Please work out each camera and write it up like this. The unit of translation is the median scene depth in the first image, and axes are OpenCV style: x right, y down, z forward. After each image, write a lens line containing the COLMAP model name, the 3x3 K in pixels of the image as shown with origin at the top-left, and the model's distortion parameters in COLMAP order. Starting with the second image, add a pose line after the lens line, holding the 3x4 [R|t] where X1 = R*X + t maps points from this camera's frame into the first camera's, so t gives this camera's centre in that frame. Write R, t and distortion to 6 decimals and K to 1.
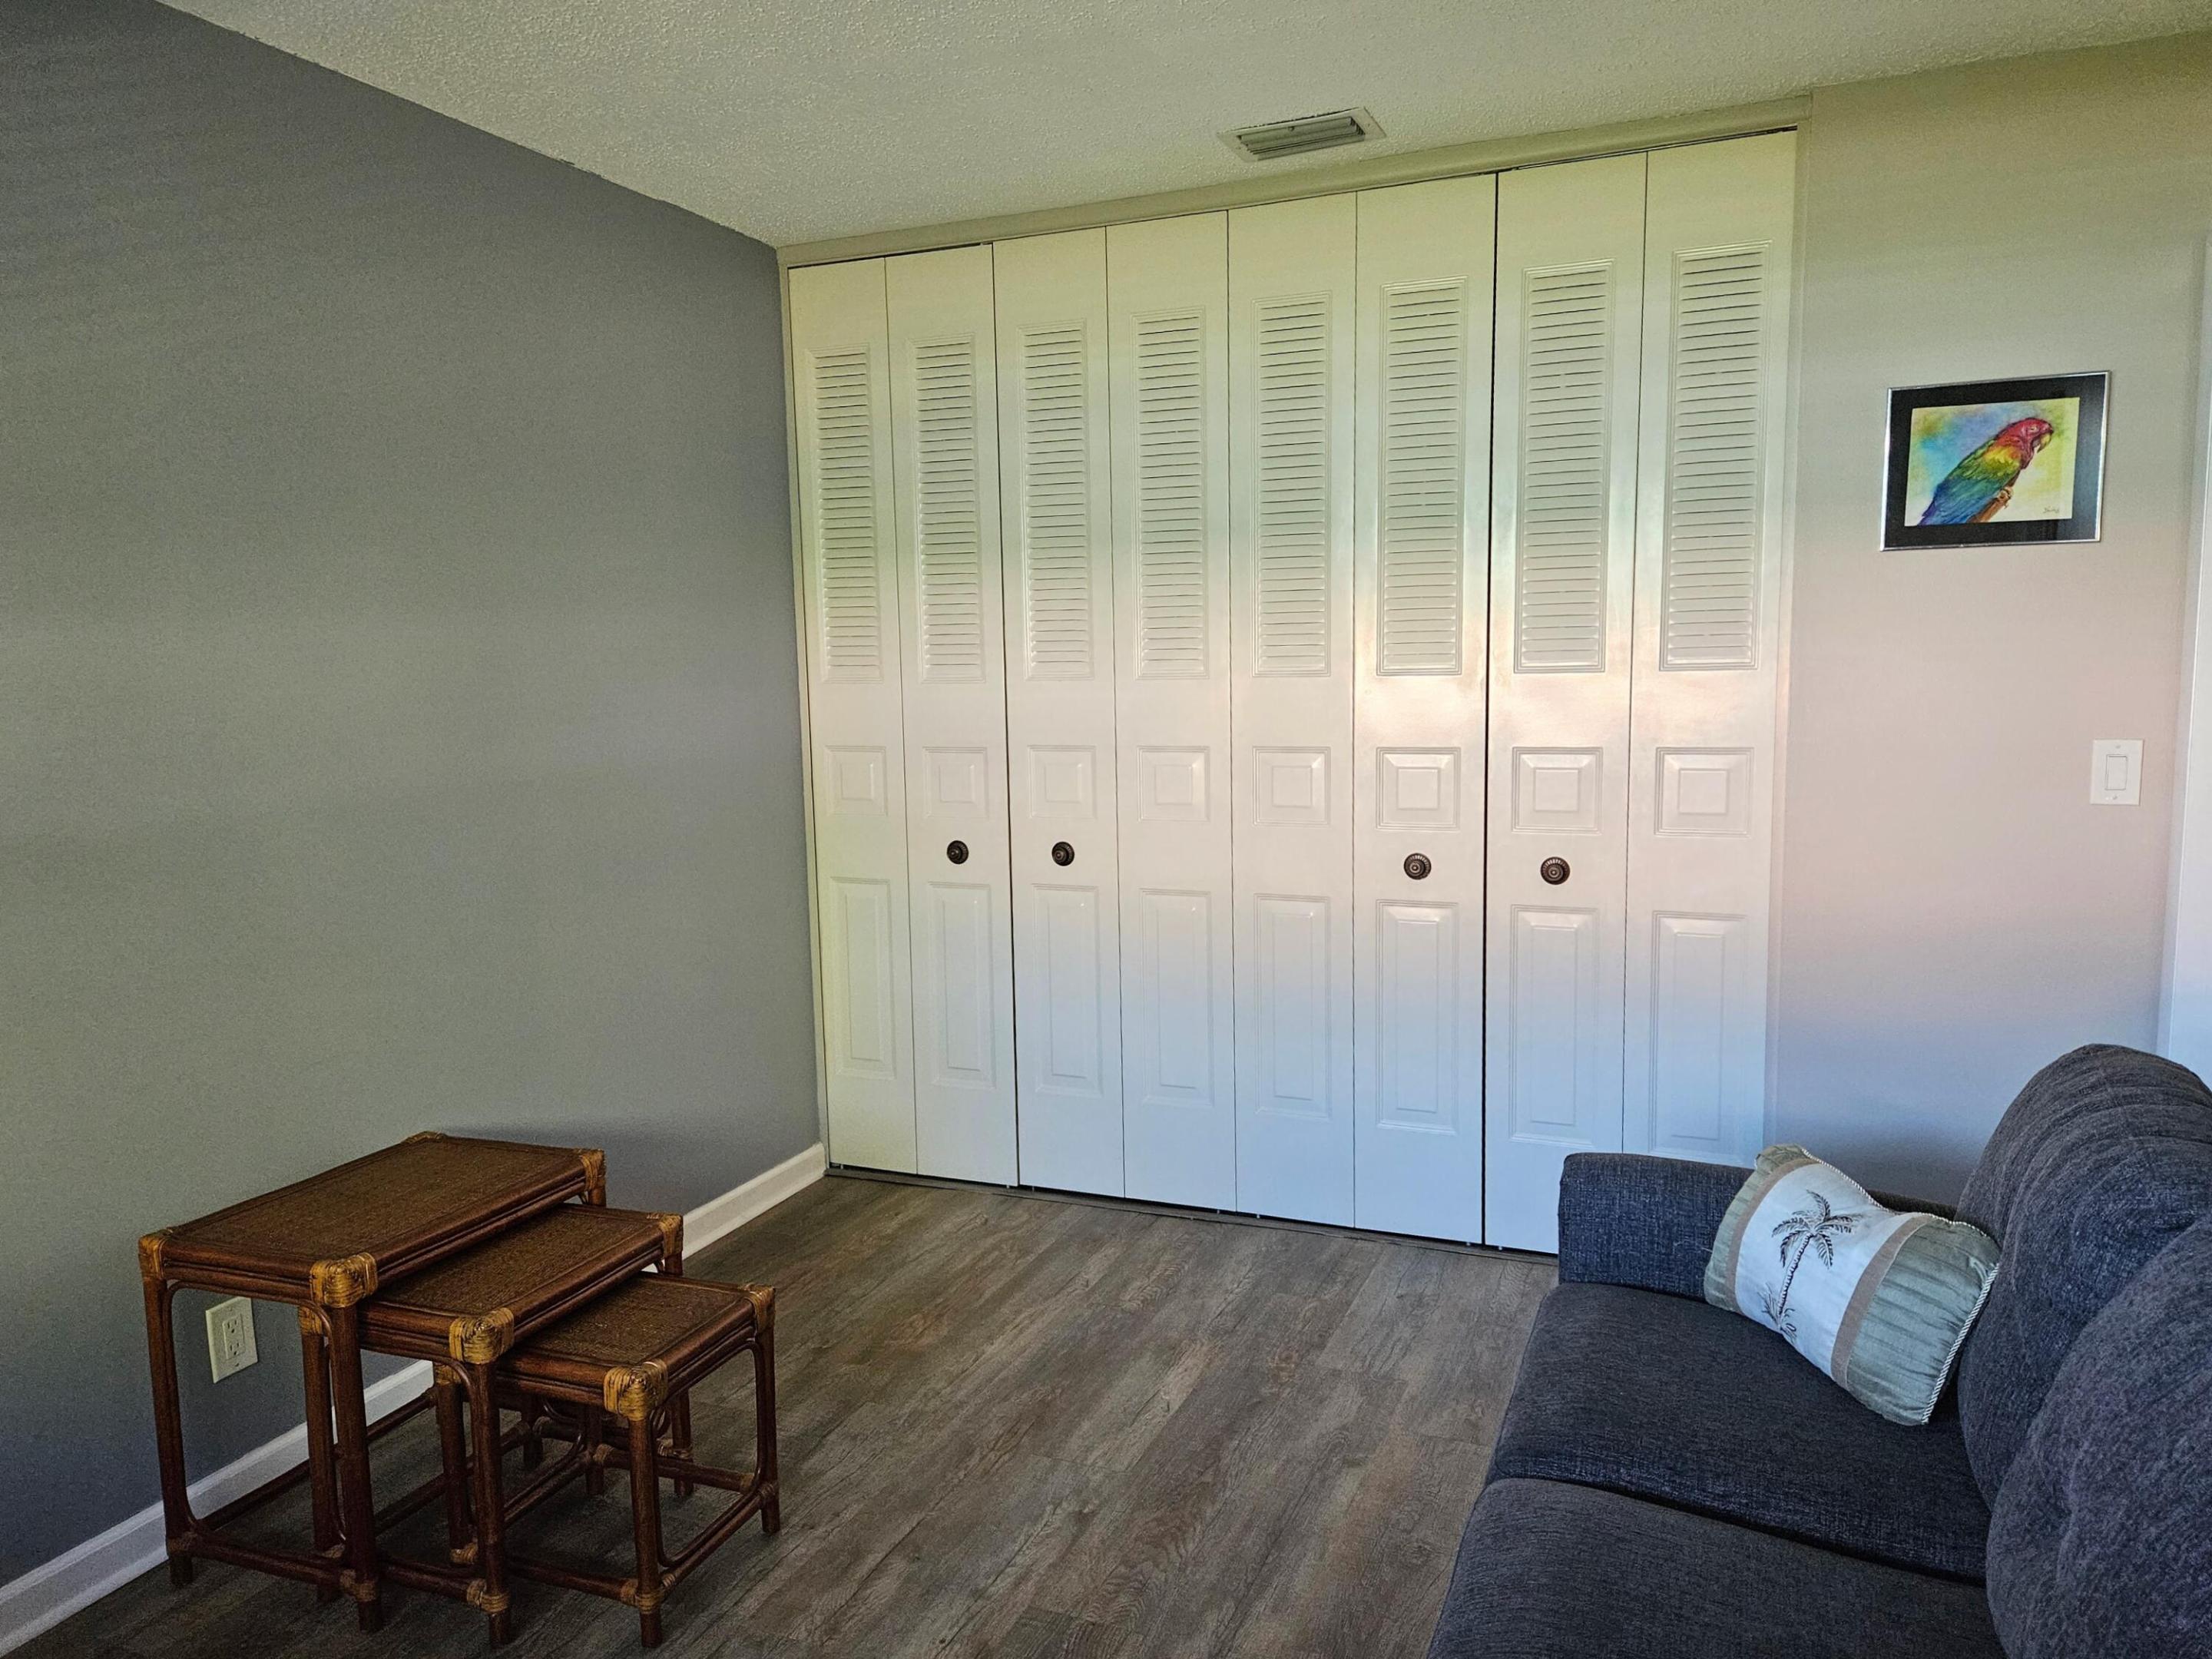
lens RADIAL K [[1503.1, 0, 1099.0], [0, 1503.1, 863.2], [0, 0, 1]] dist [0.078237, -0.062699]
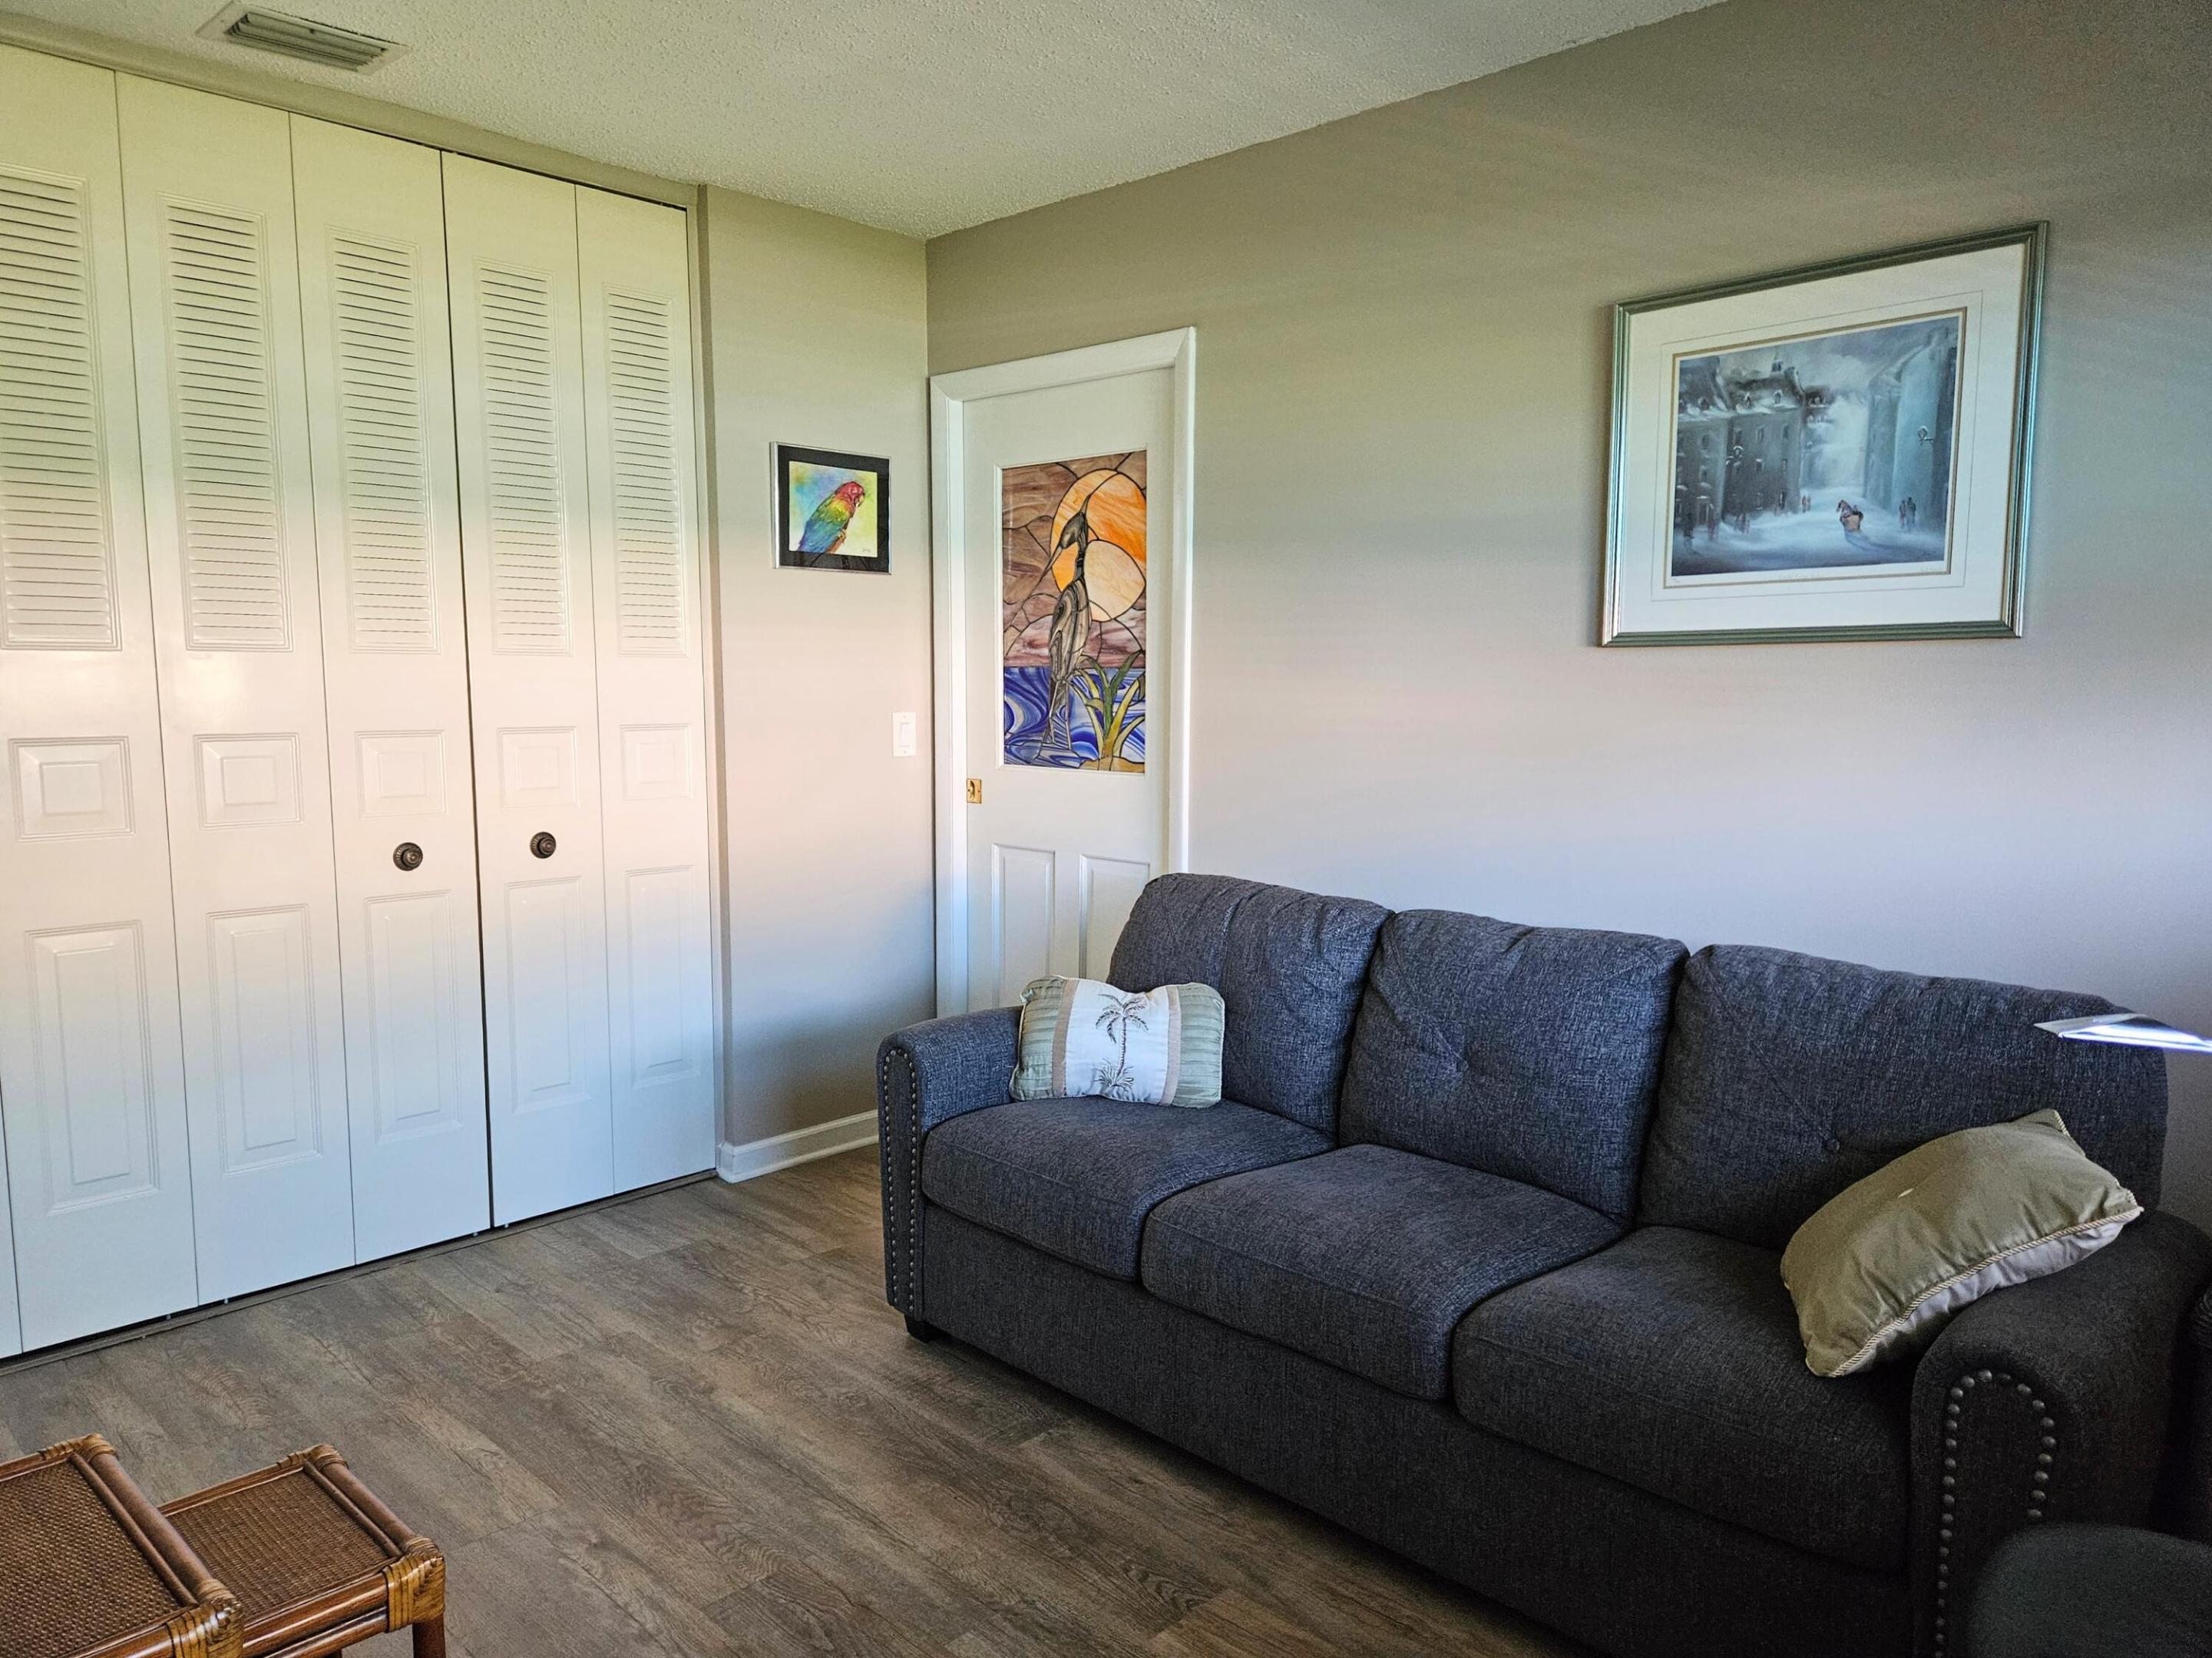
lens RADIAL K [[1502.9, 0, 1157.2], [0, 1502.9, 858.8], [0, 0, 1]] dist [0.078237, -0.062699]
pose [[0.365184, -0.105640, 0.924922, -0.585515], [0.102701, 0.992048, 0.072757, -0.020542], [-0.925253, 0.068421, 0.373129, 0.244972]]
